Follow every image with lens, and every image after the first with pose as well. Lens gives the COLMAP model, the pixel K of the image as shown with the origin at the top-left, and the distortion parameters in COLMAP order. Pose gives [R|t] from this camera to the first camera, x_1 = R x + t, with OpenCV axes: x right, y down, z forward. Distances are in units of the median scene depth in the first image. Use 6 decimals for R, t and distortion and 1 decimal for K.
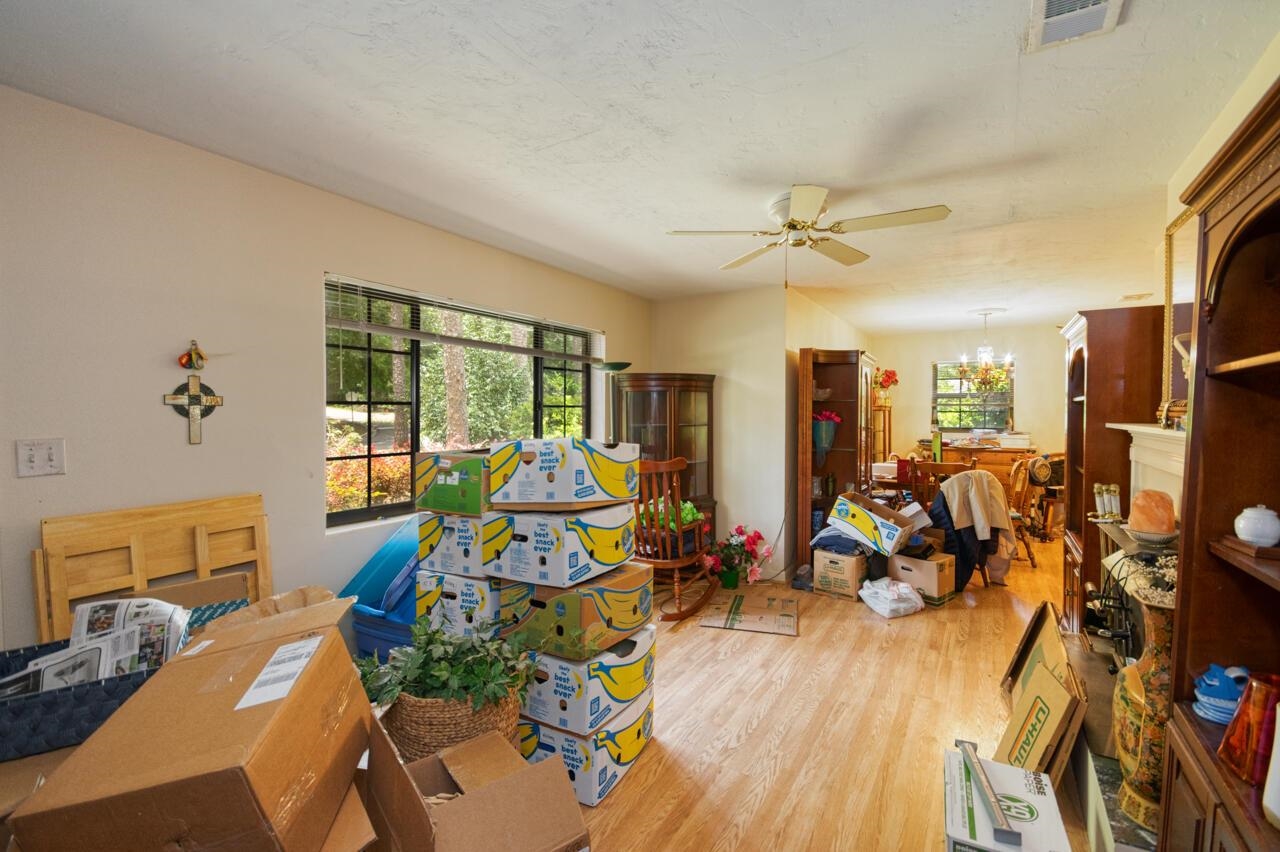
lens RADIAL K [[563.9, 0, 632.5], [0, 563.9, 424.7], [0, 0, 1]] dist [0.017504, -0.008653]
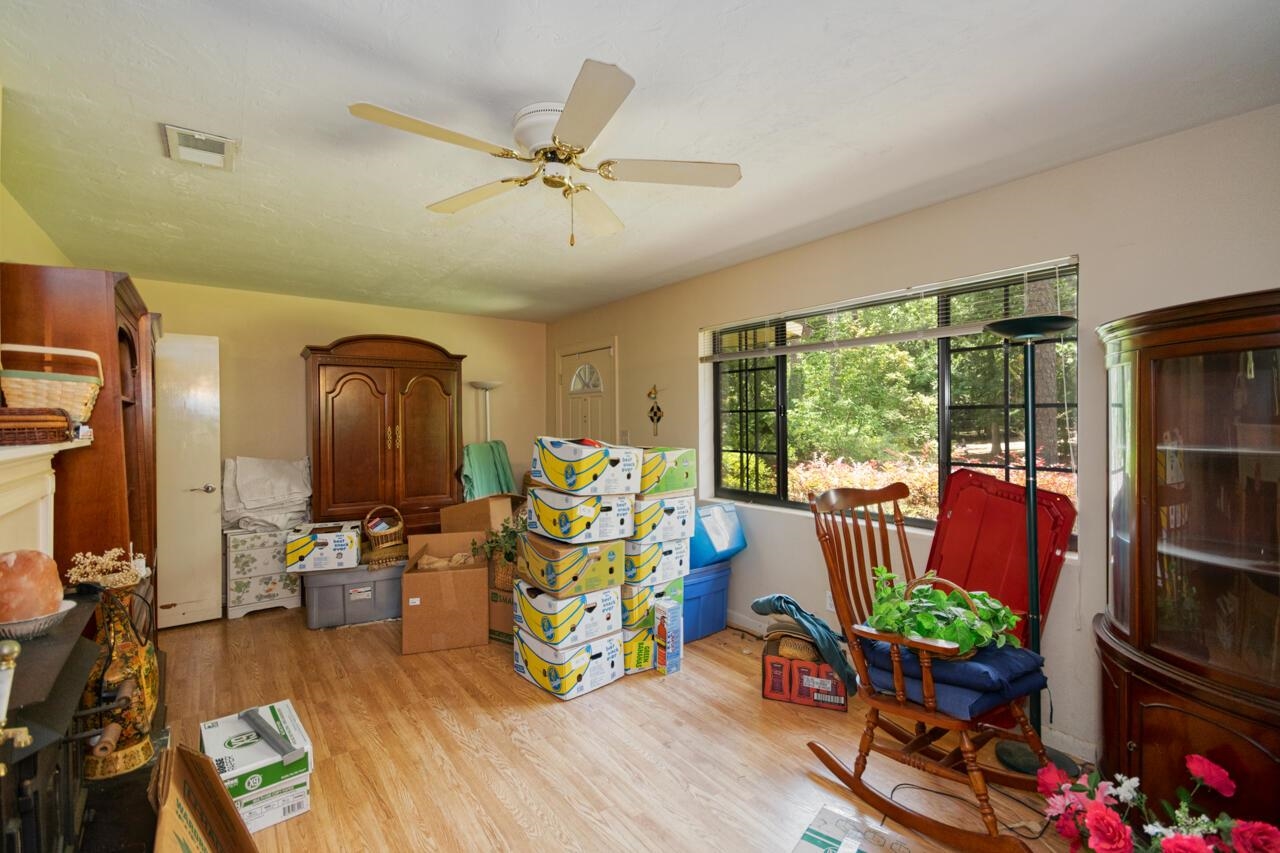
lens RADIAL K [[563.9, 0, 646.5], [0, 563.9, 426.7], [0, 0, 1]] dist [0.017504, -0.008653]
pose [[-0.346755, 0.011535, -0.937885, 1.132336], [-0.012501, 0.999779, 0.016918, -0.031992], [0.937872, 0.017590, -0.346534, 1.667514]]
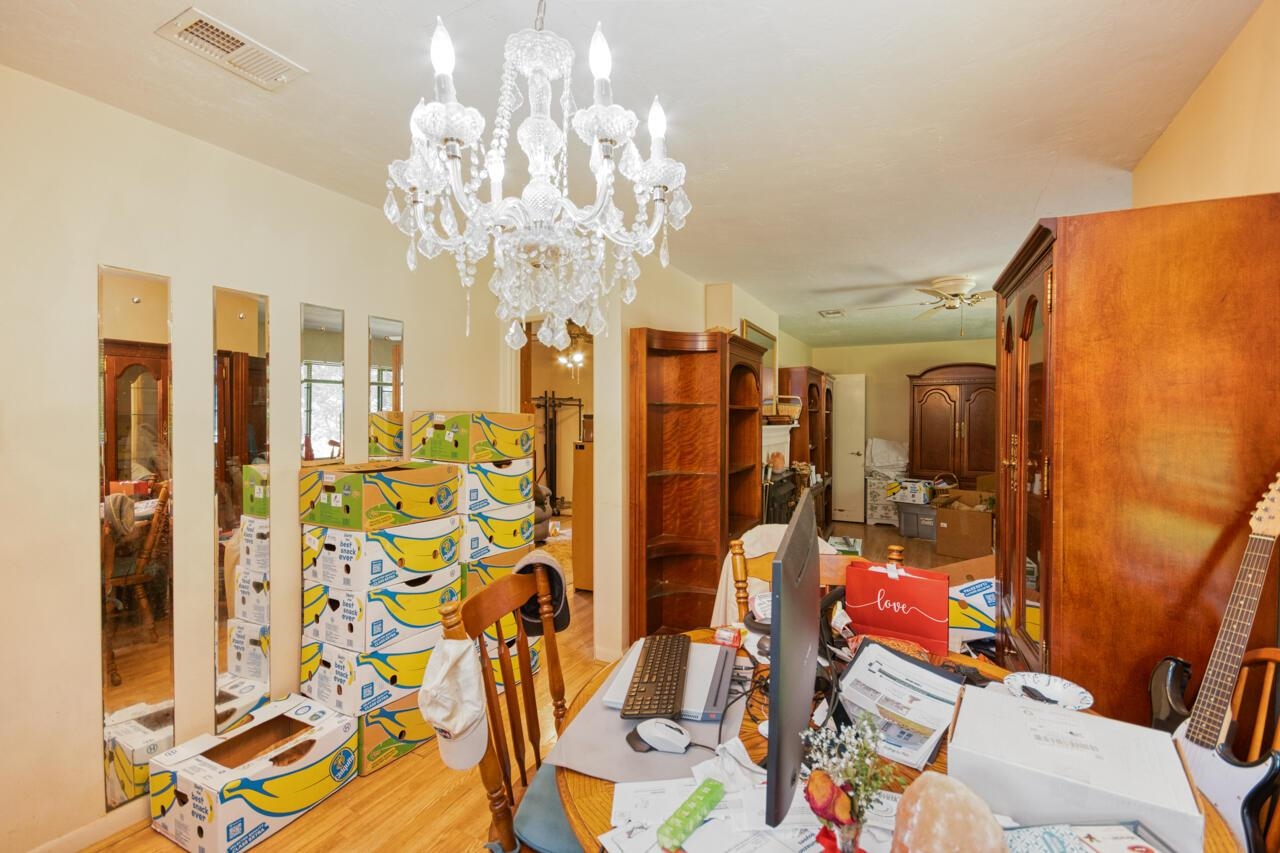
lens RADIAL K [[563.9, 0, 638.4], [0, 563.9, 422.9], [0, 0, 1]] dist [0.017504, -0.008653]
pose [[-0.996444, -0.002024, -0.084228, 1.540145], [-0.004273, 0.999639, 0.026534, -0.059749], [0.084143, 0.026800, -0.996093, 3.008252]]
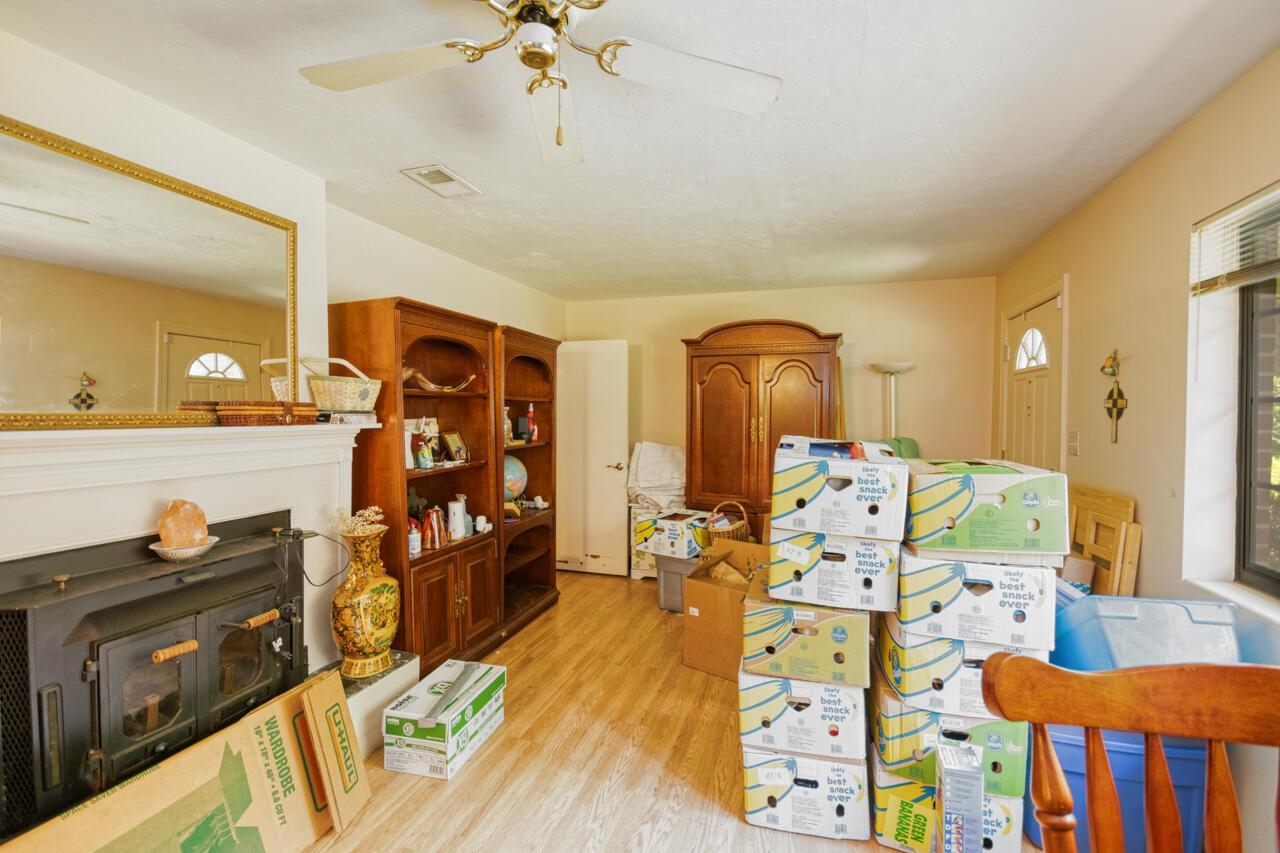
lens RADIAL K [[563.9, 0, 646.1], [0, 563.9, 423.6], [0, 0, 1]] dist [0.017504, -0.008653]
pose [[-0.967446, 0.000147, -0.253078, 0.398976], [-0.010116, 0.999178, 0.039250, -0.038490], [0.252875, 0.040533, -0.966649, 1.842230]]
